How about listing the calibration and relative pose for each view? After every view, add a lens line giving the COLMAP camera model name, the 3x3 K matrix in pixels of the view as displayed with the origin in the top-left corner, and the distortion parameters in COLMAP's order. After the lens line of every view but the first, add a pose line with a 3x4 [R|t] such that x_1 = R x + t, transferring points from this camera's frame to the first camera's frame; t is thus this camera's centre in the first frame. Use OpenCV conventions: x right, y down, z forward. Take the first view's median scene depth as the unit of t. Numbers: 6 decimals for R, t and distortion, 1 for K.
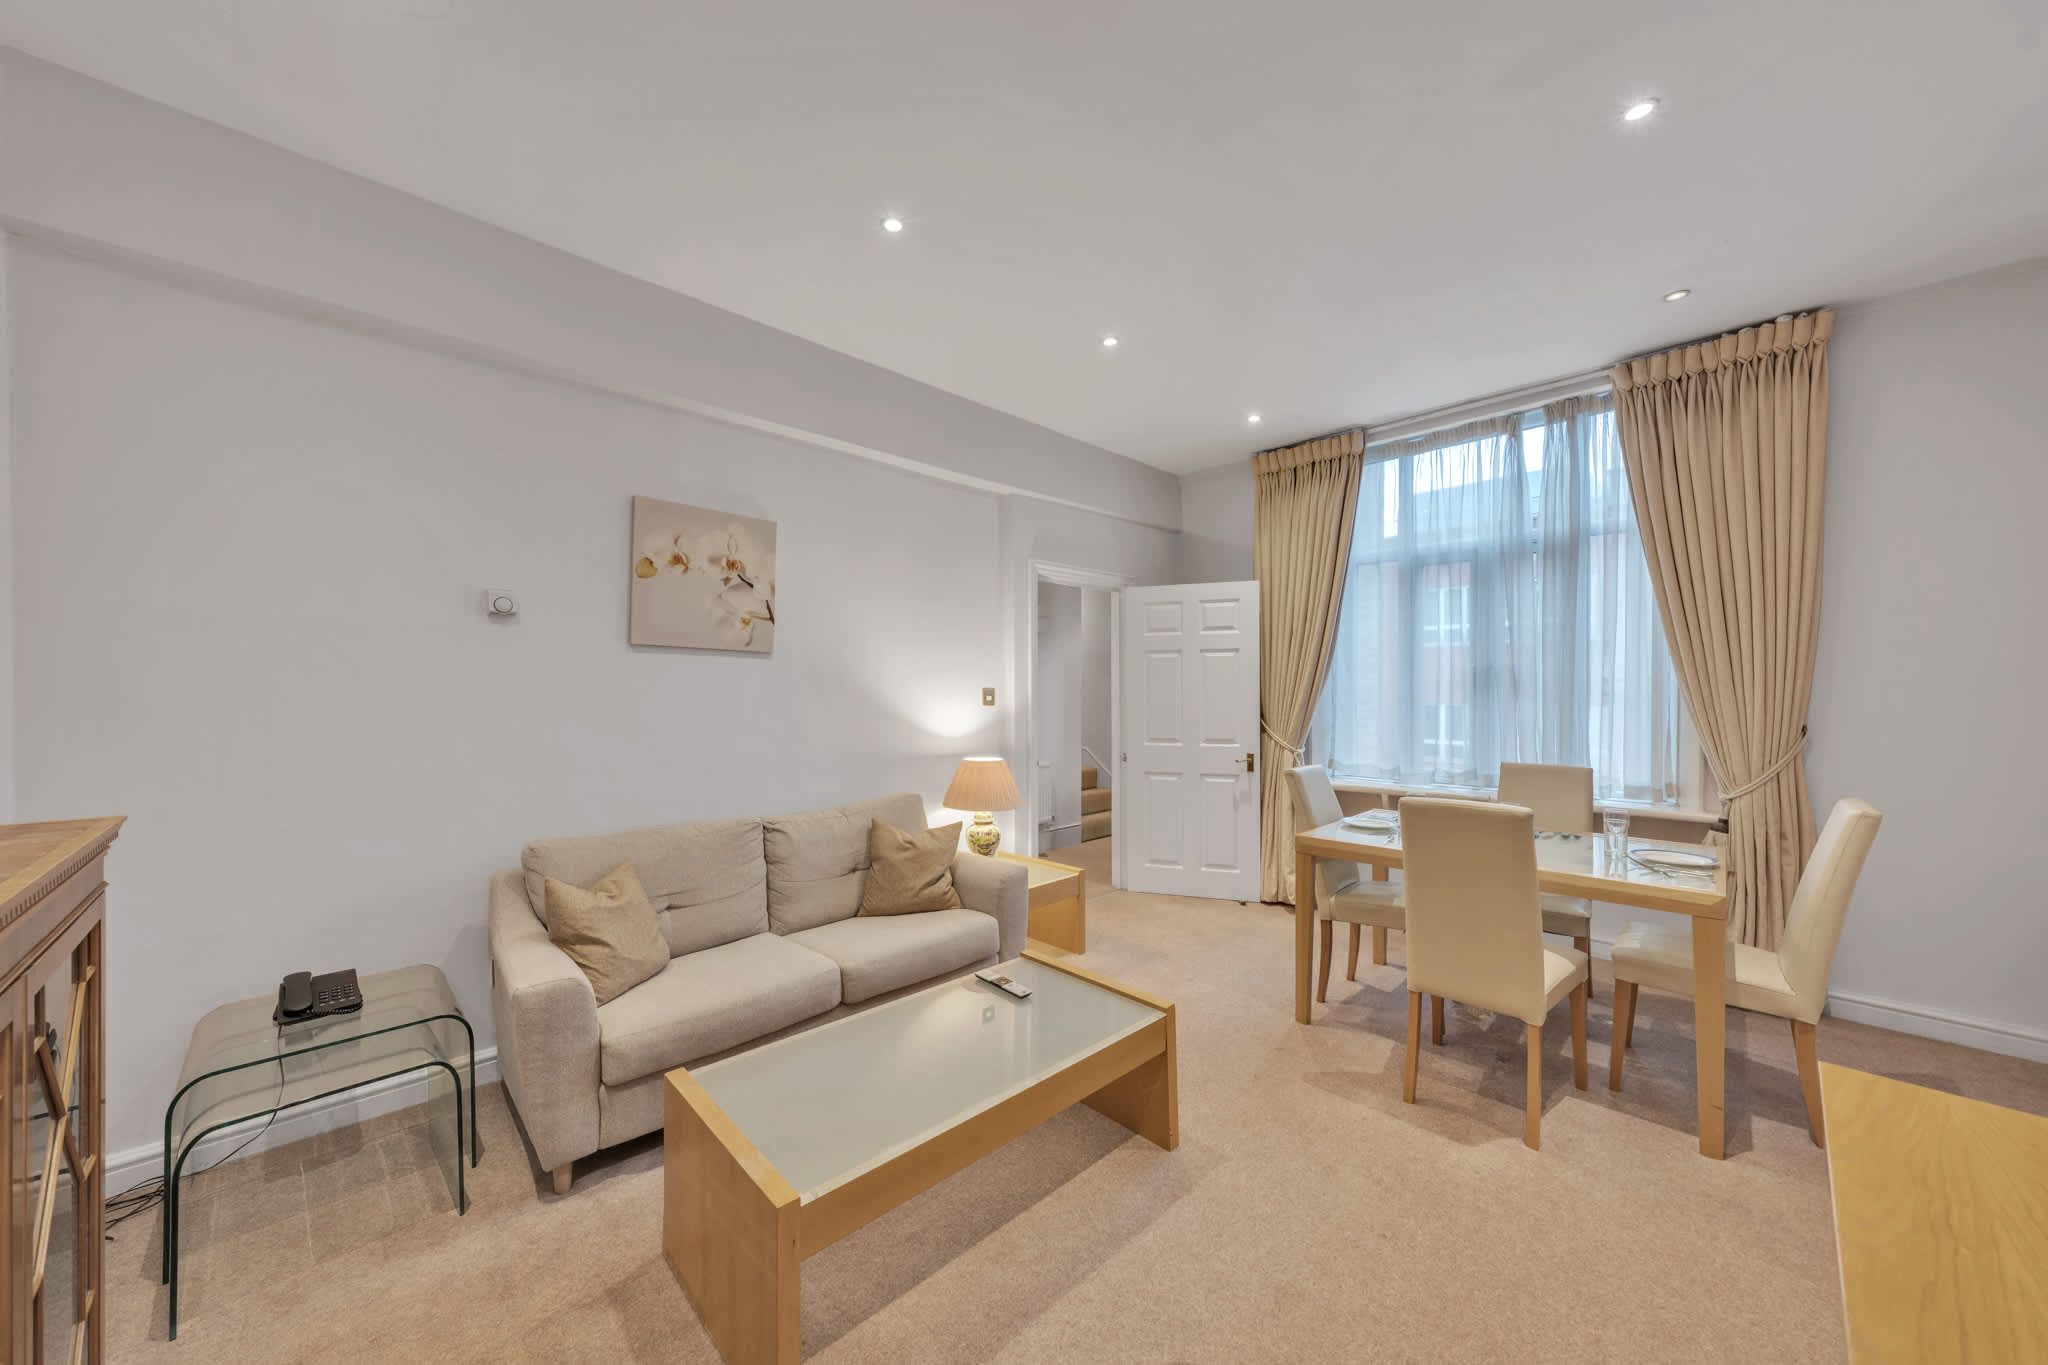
lens RADIAL K [[732.9, 0, 1035.5], [0, 732.9, 692.4], [0, 0, 1]] dist [-0.000785, -0.000111]
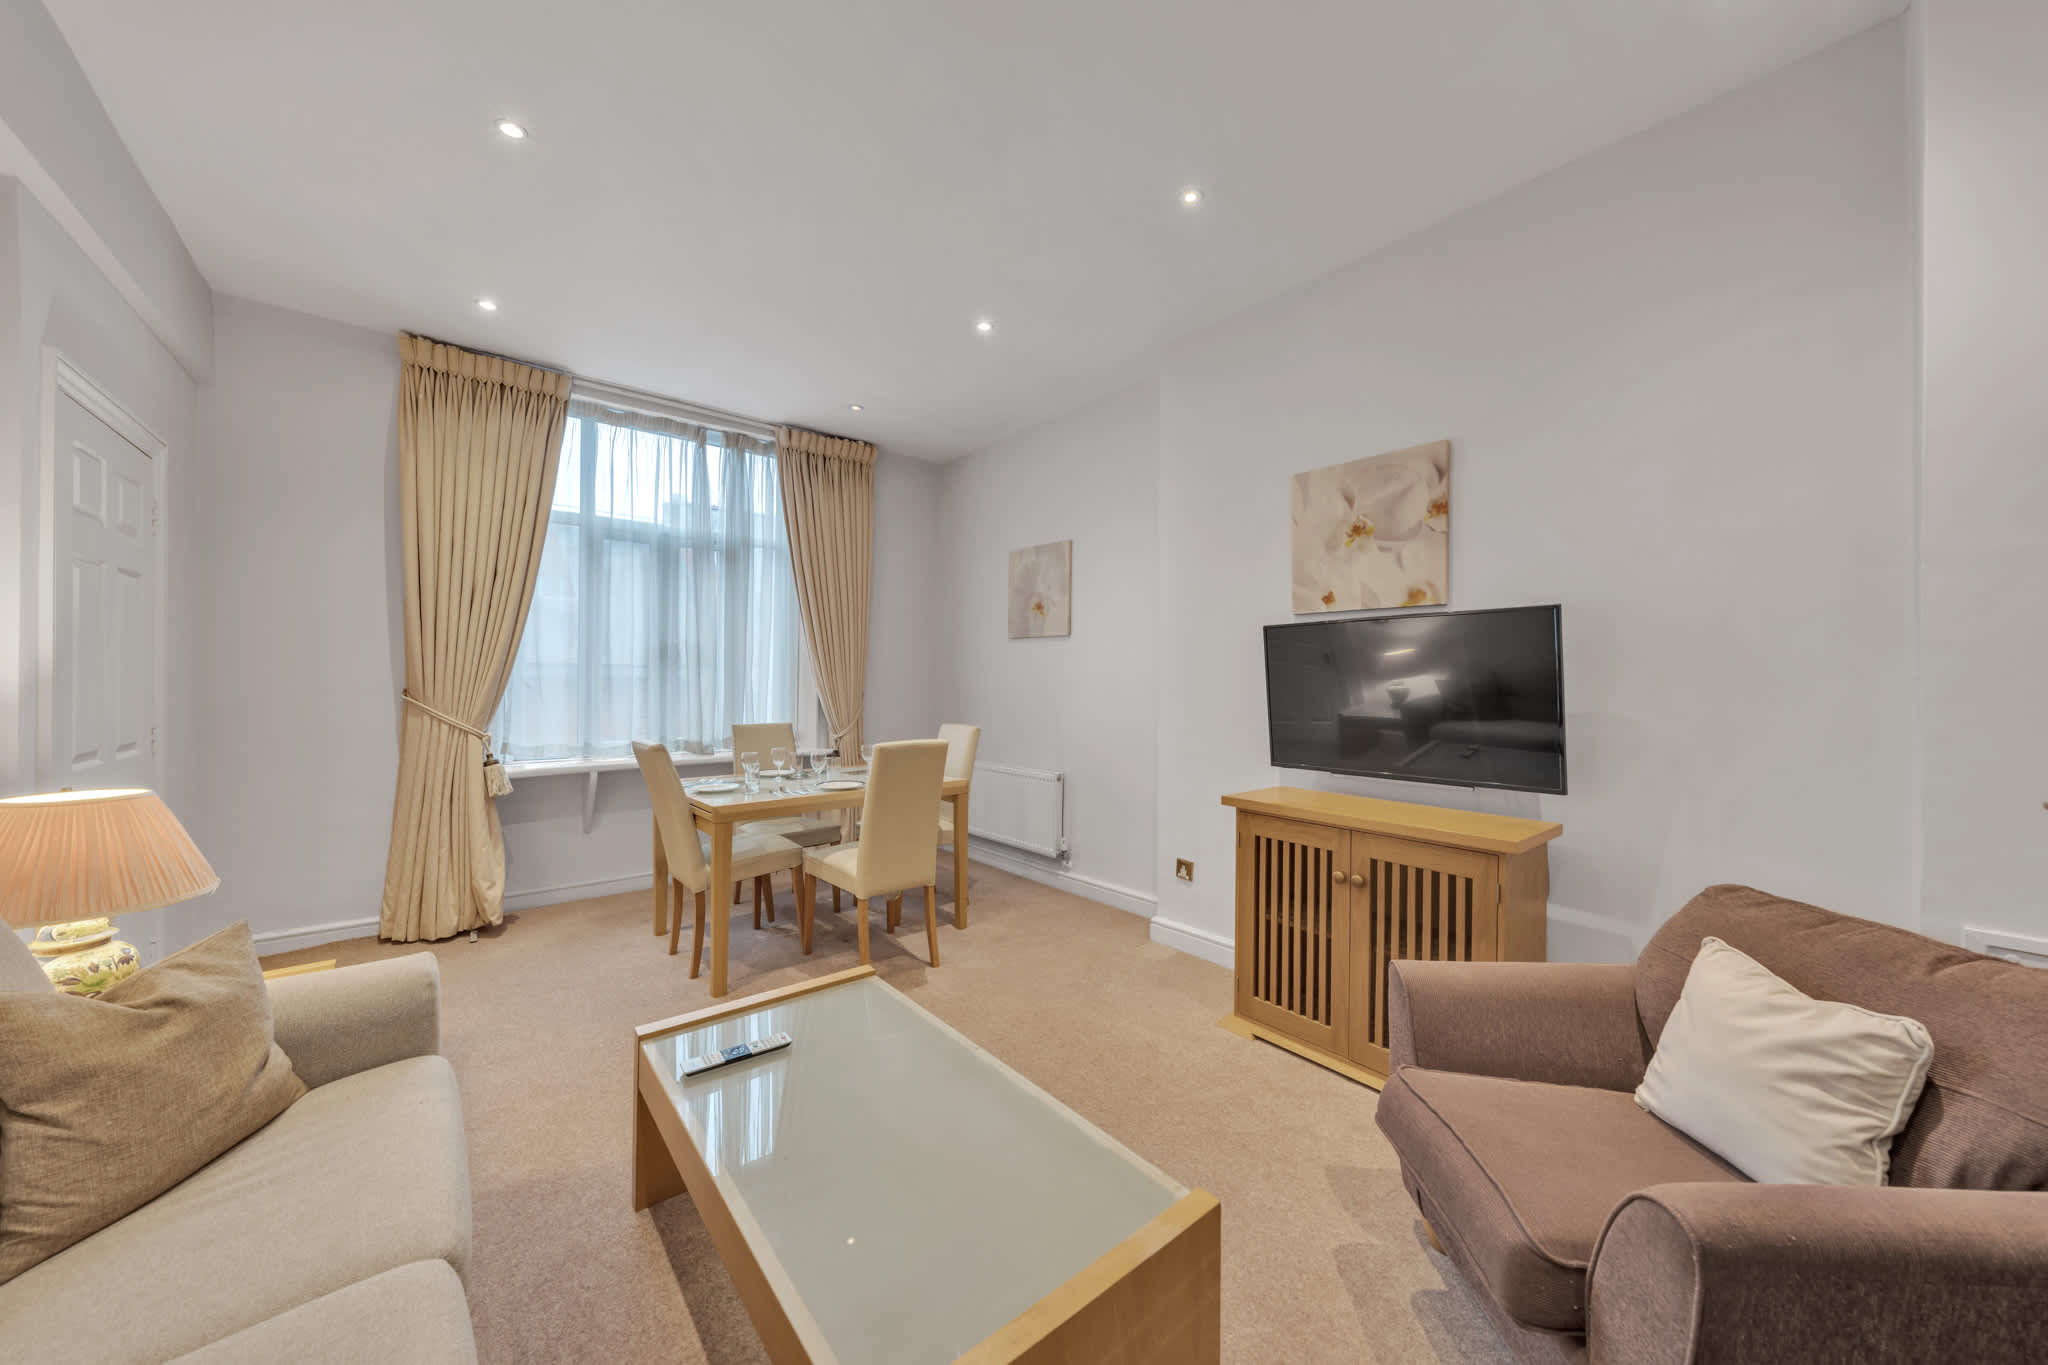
lens RADIAL K [[713.5, 0, 1025.1], [0, 713.5, 677.7], [0, 0, 1]] dist [0.000067, -0.000014]
pose [[0.078876, 0.003551, 0.996878, -0.424608], [-0.011995, 0.999925, -0.002613, 0.013458], [-0.996812, -0.011751, 0.078913, 0.388982]]
